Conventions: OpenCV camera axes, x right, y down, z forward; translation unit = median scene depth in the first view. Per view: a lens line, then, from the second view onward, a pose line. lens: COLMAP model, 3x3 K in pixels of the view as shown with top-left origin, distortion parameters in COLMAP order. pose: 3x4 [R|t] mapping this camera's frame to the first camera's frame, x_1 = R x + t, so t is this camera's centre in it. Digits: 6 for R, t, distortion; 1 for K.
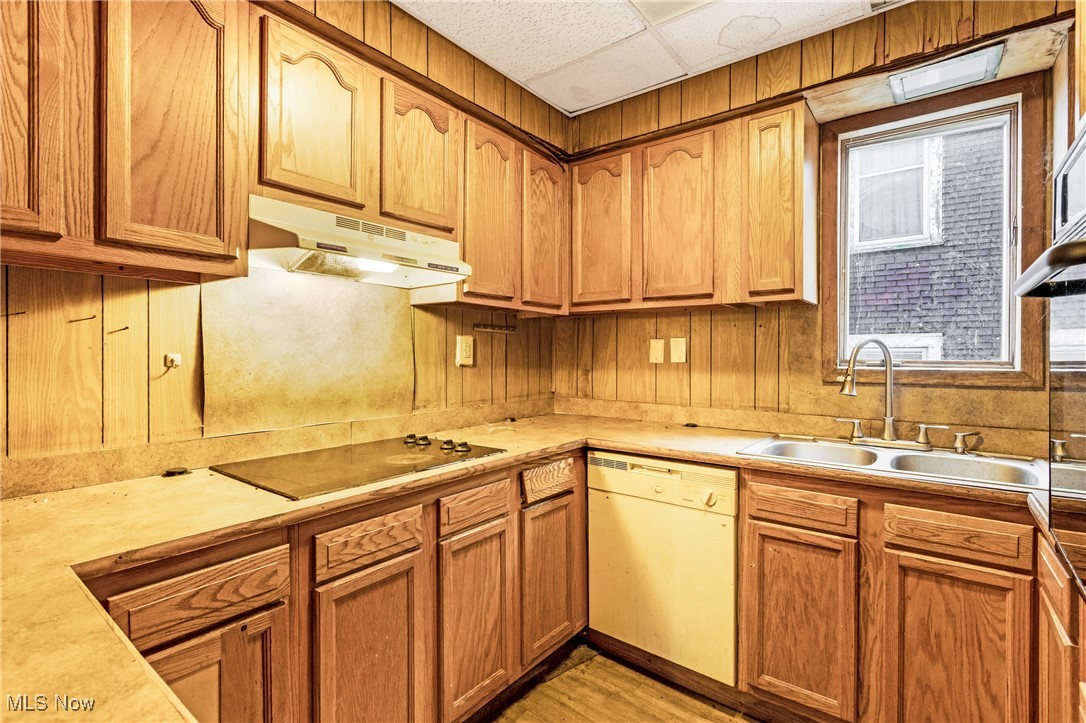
lens RADIAL K [[495.3, 0, 540.8], [0, 495.3, 357.4], [0, 0, 1]] dist [0.002306, -0.001628]
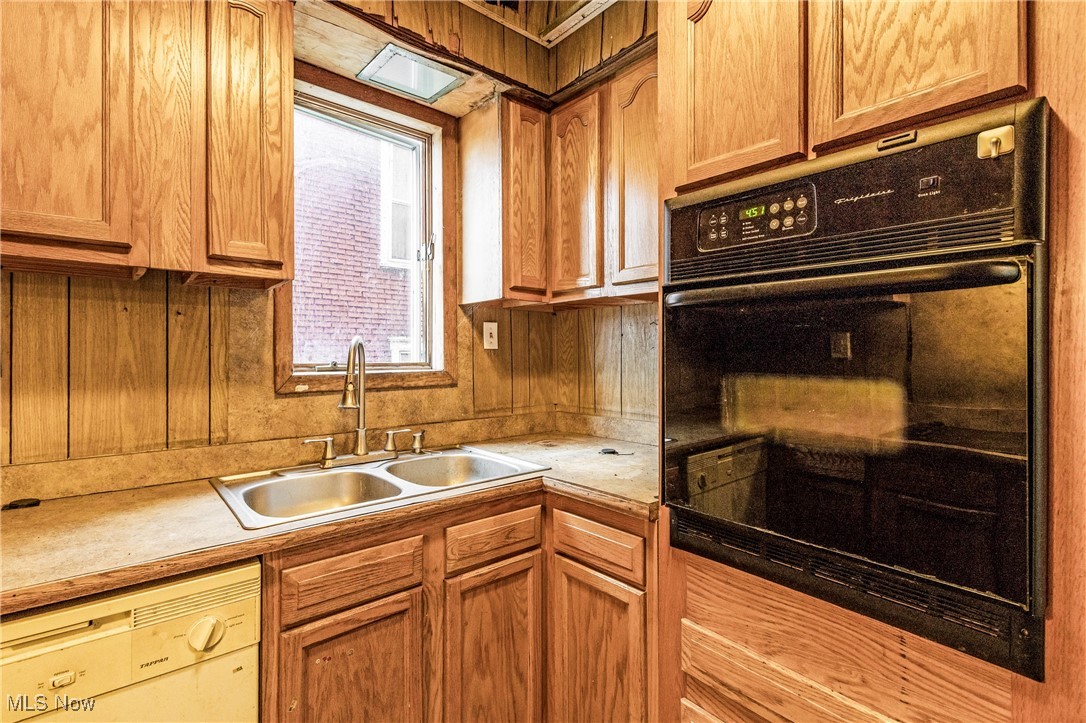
lens RADIAL K [[495.3, 0, 541.8], [0, 495.3, 349.9], [0, 0, 1]] dist [0.002306, -0.001628]
pose [[0.203889, 0.006060, 0.978975, -0.092266], [0.011912, 0.999891, -0.008670, -0.006834], [-0.978922, 0.013429, 0.203795, 0.493176]]
